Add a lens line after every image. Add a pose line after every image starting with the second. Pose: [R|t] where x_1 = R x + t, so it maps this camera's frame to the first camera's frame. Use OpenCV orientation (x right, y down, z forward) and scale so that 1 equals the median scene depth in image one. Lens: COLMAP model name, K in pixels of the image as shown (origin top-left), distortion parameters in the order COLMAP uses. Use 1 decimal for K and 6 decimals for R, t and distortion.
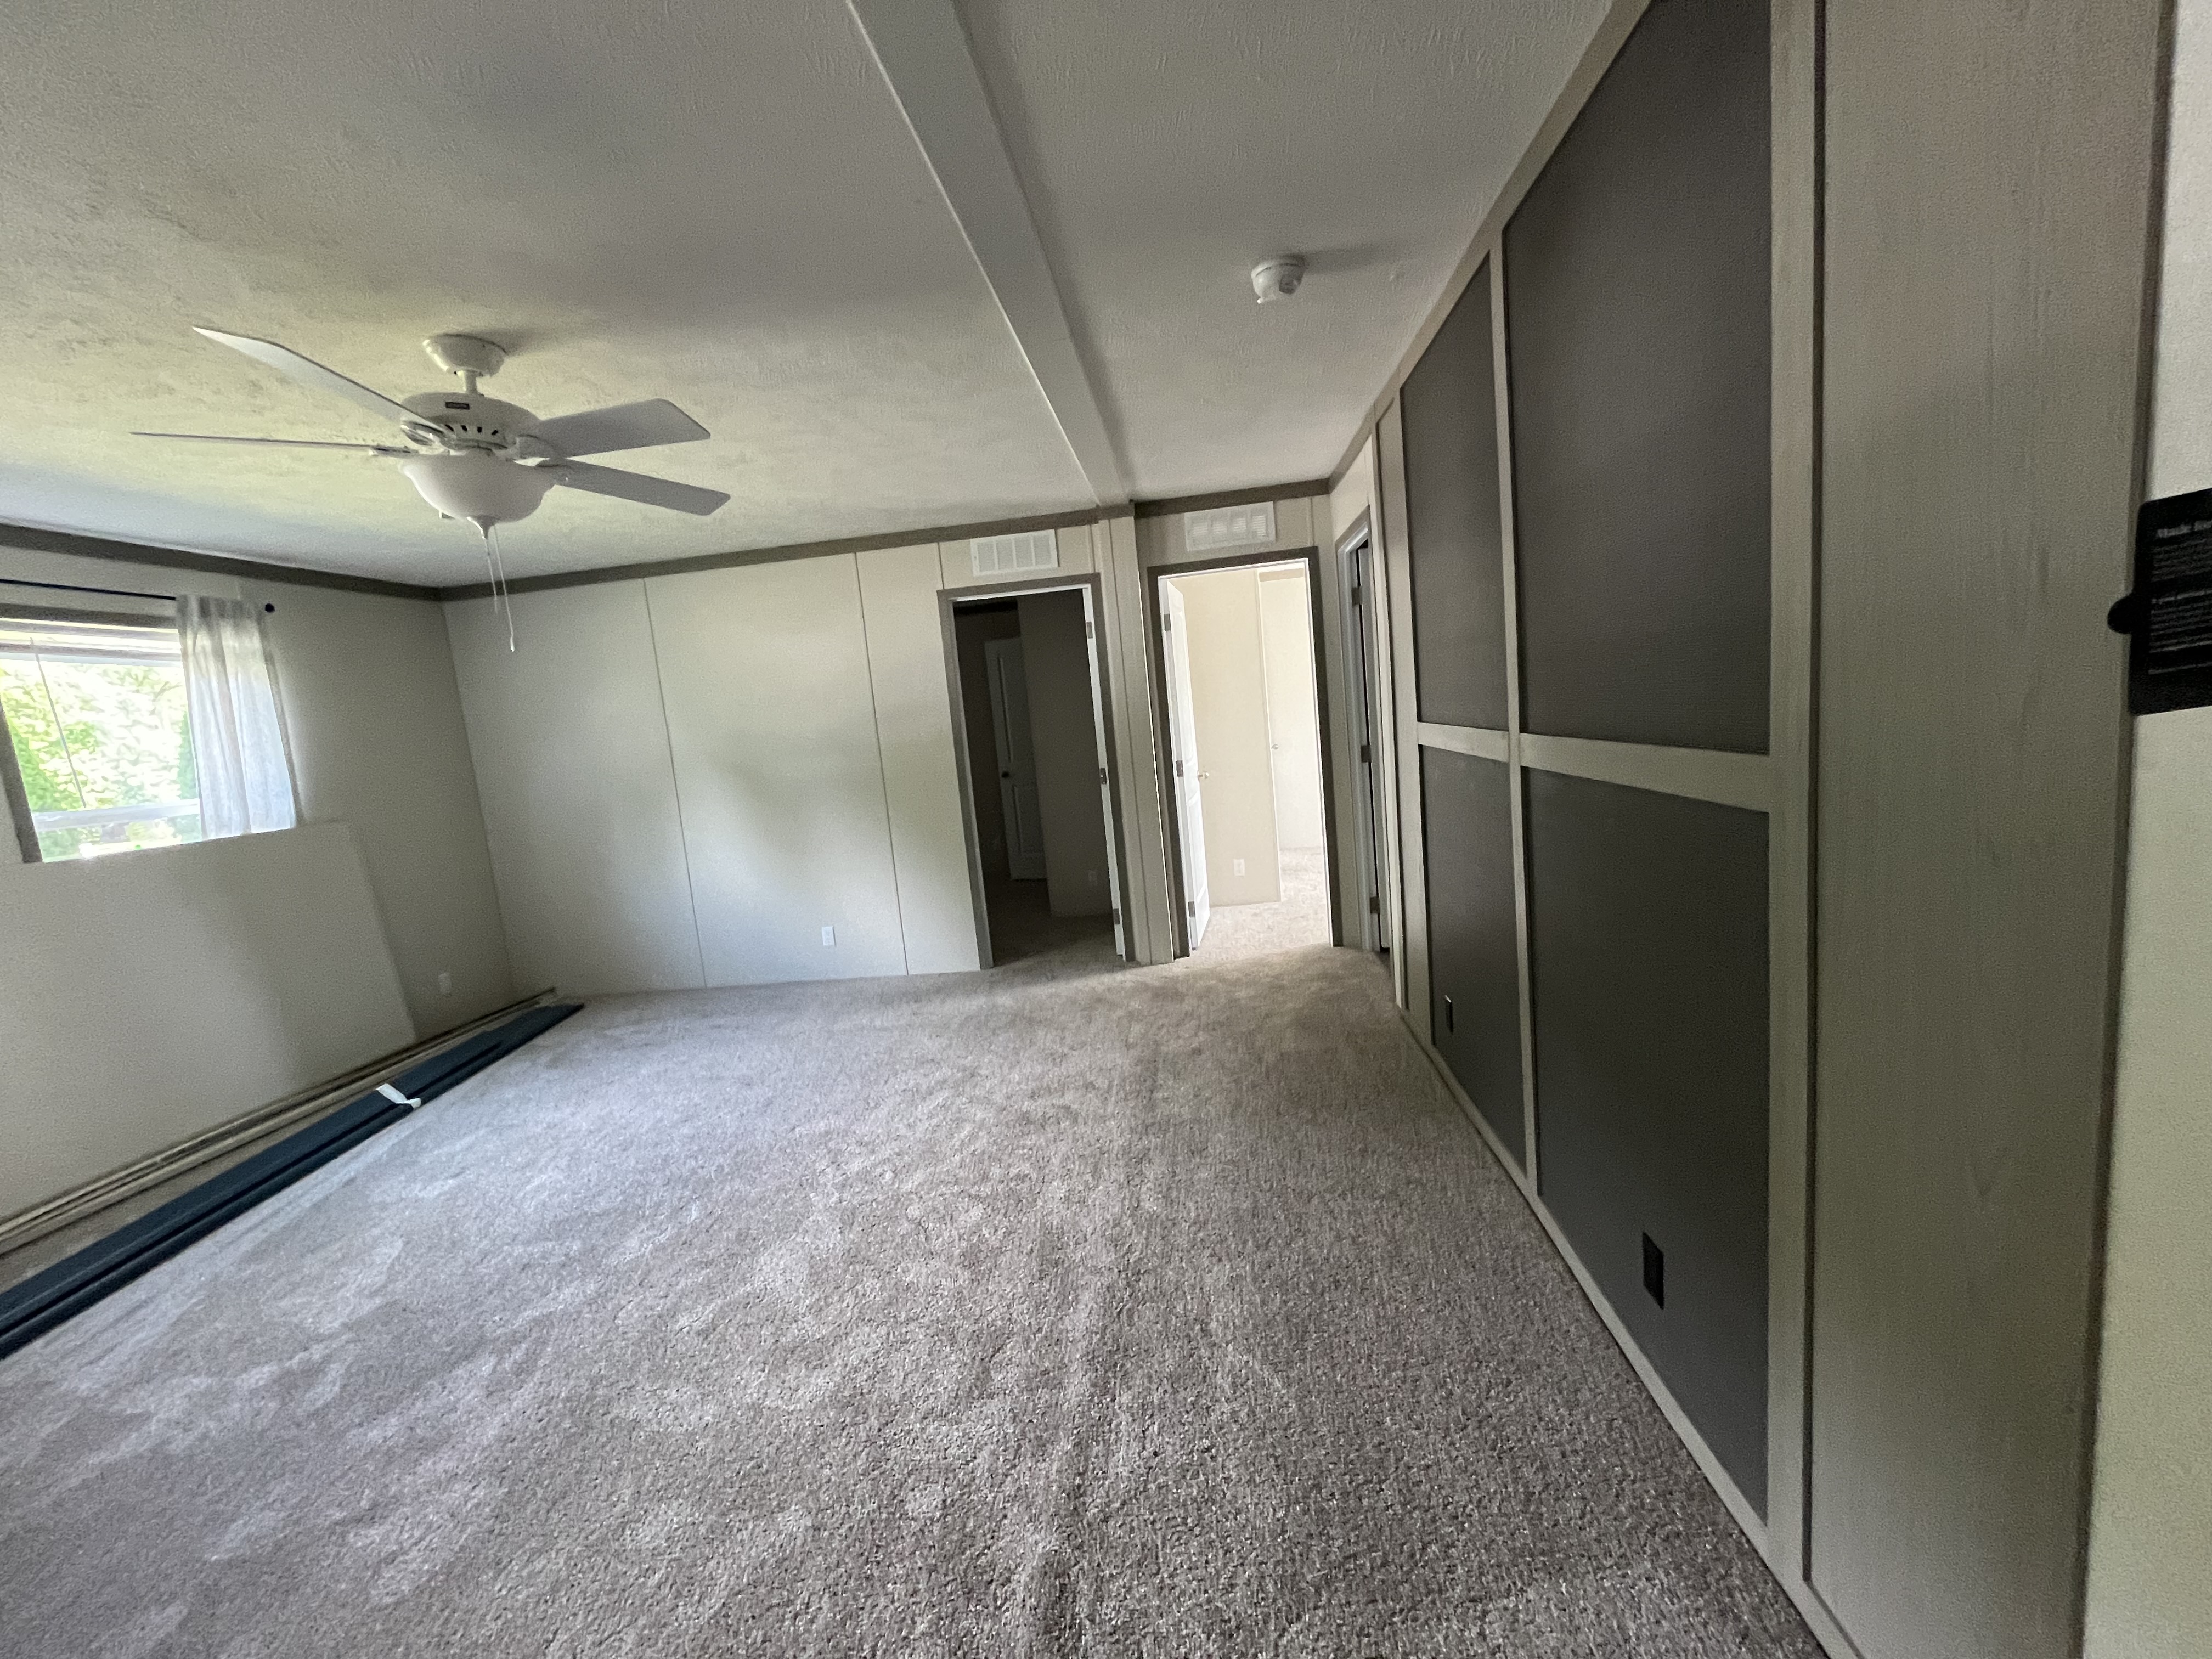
lens RADIAL K [[895.0, 0, 1104.1], [0, 895.0, 822.9], [0, 0, 1]] dist [-0.001905, -0.000338]
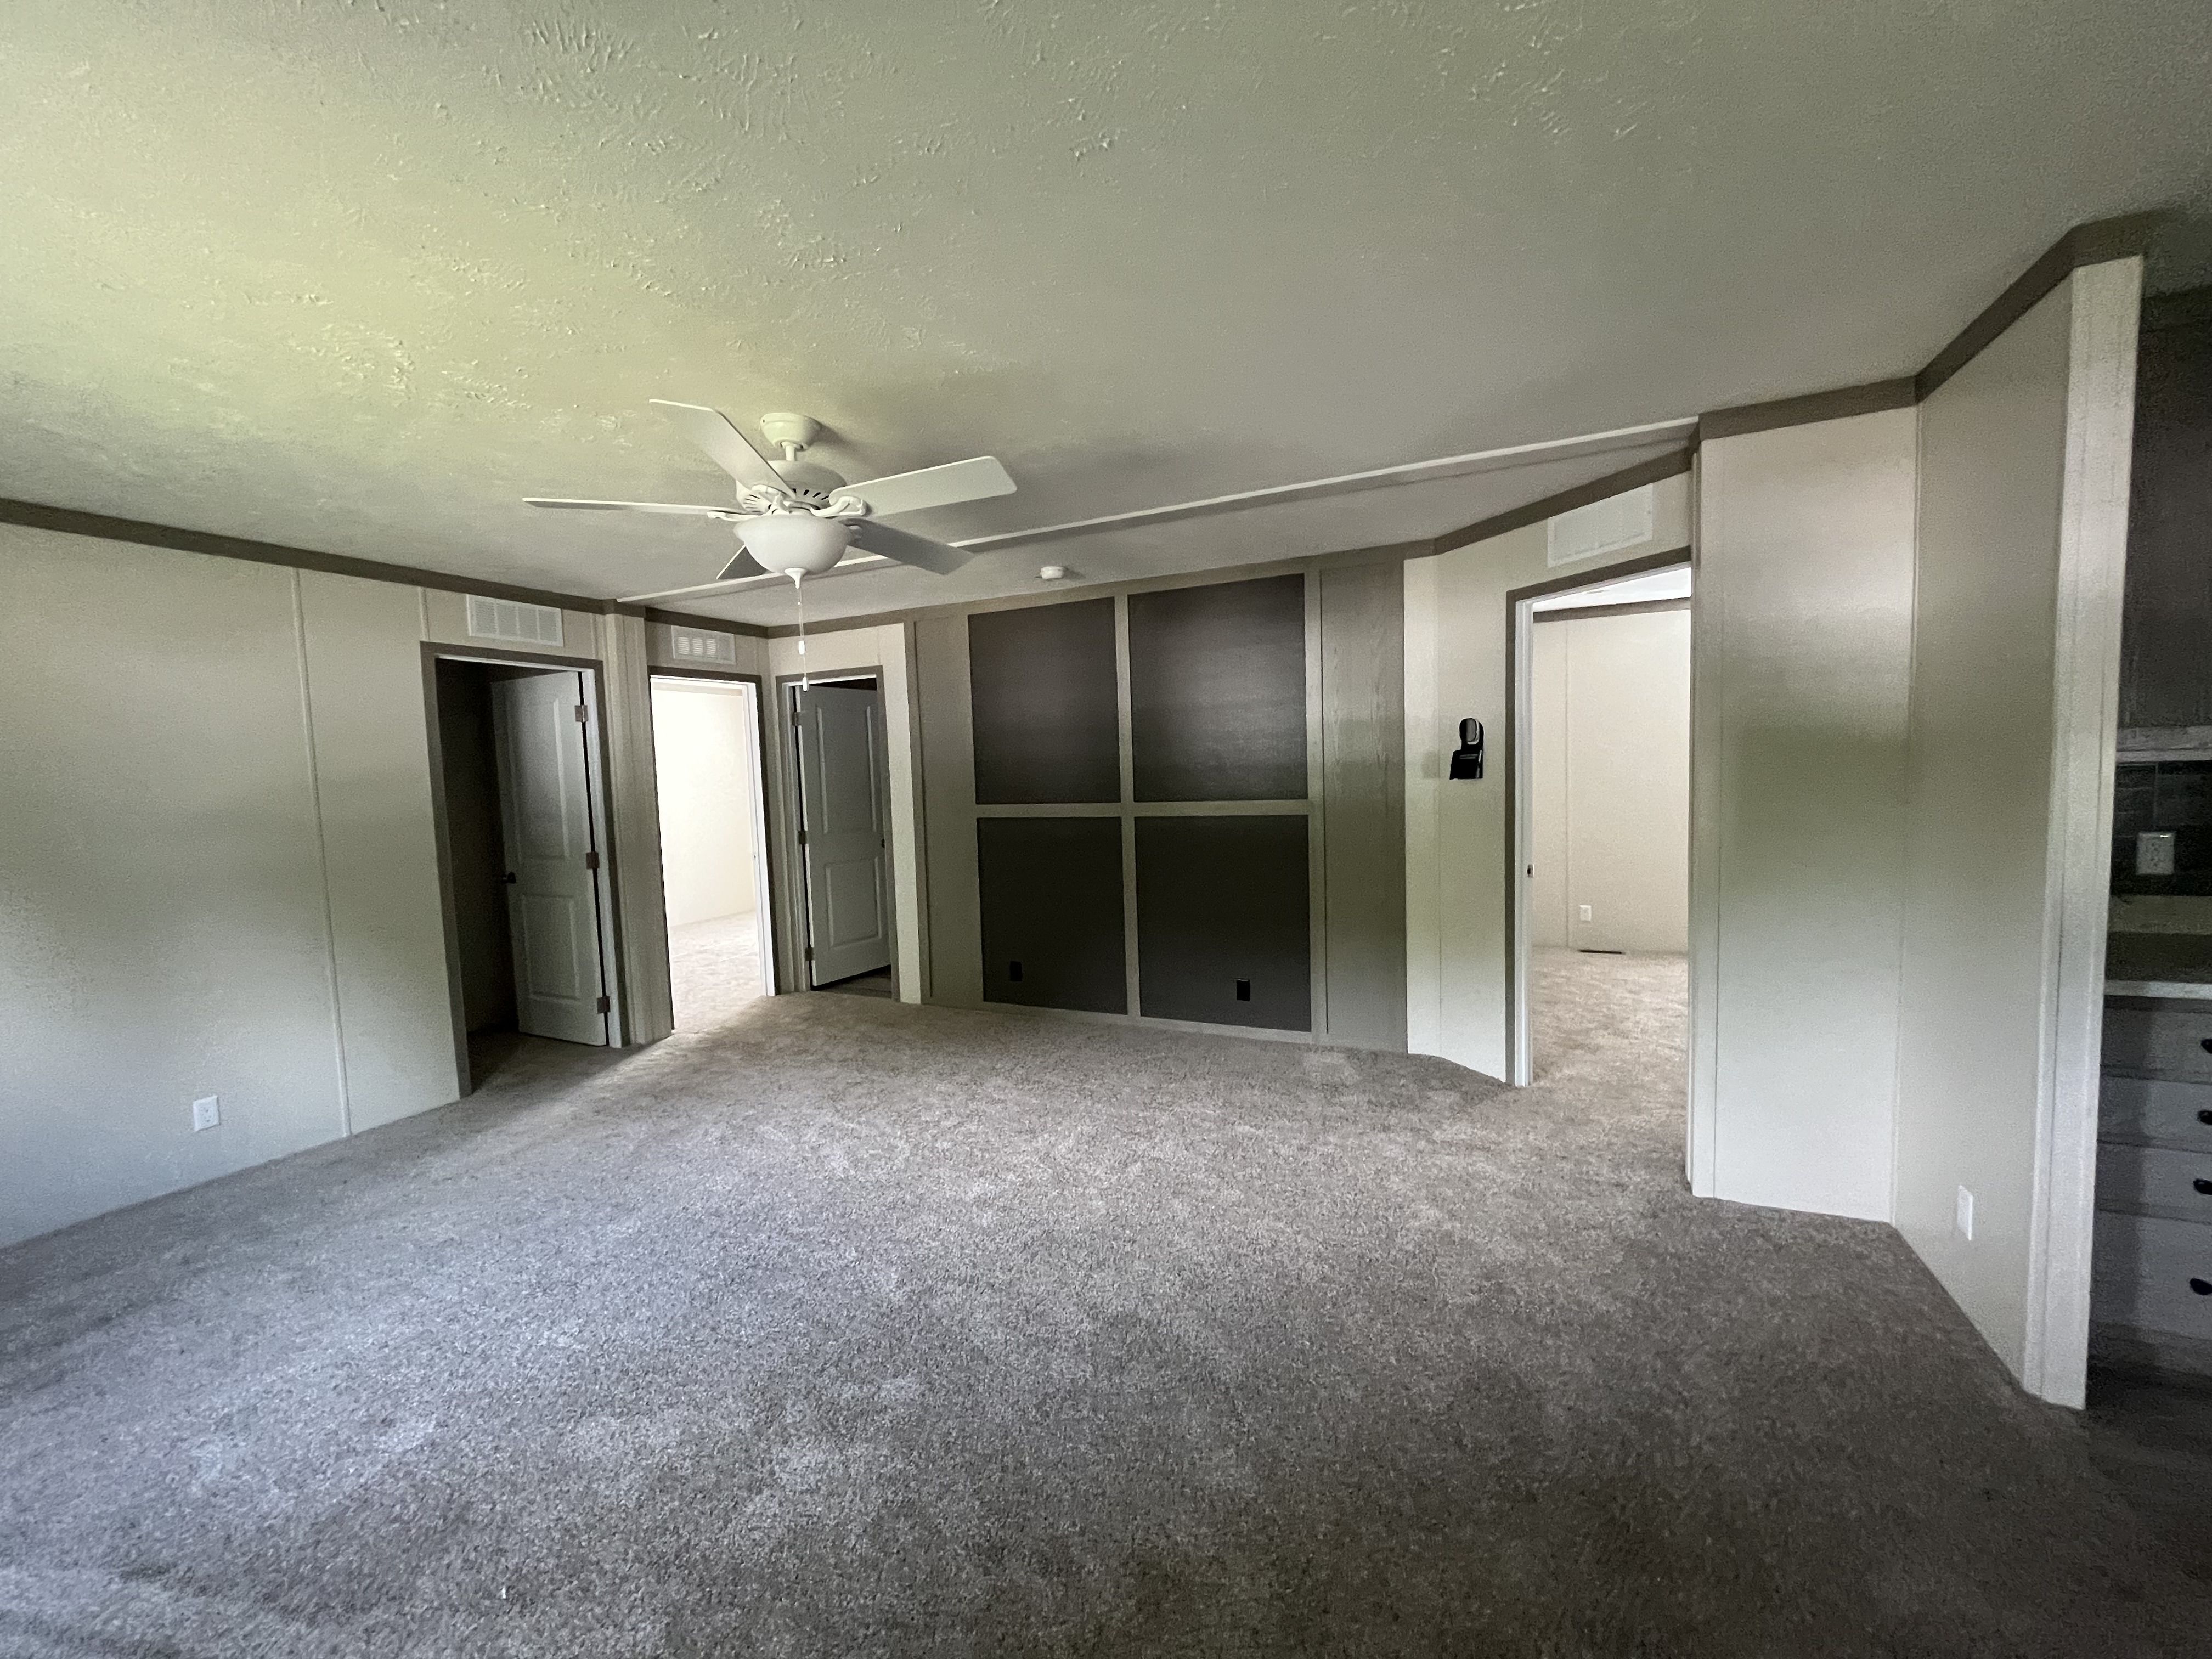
lens RADIAL K [[891.6, 0, 1100.9], [0, 891.6, 831.1], [0, 0, 1]] dist [-0.002293, -0.000774]
pose [[0.329519, 0.018360, 0.943971, -0.803632], [0.121967, 0.990606, -0.061843, 0.047892], [-0.936238, 0.135512, 0.324184, 0.166084]]
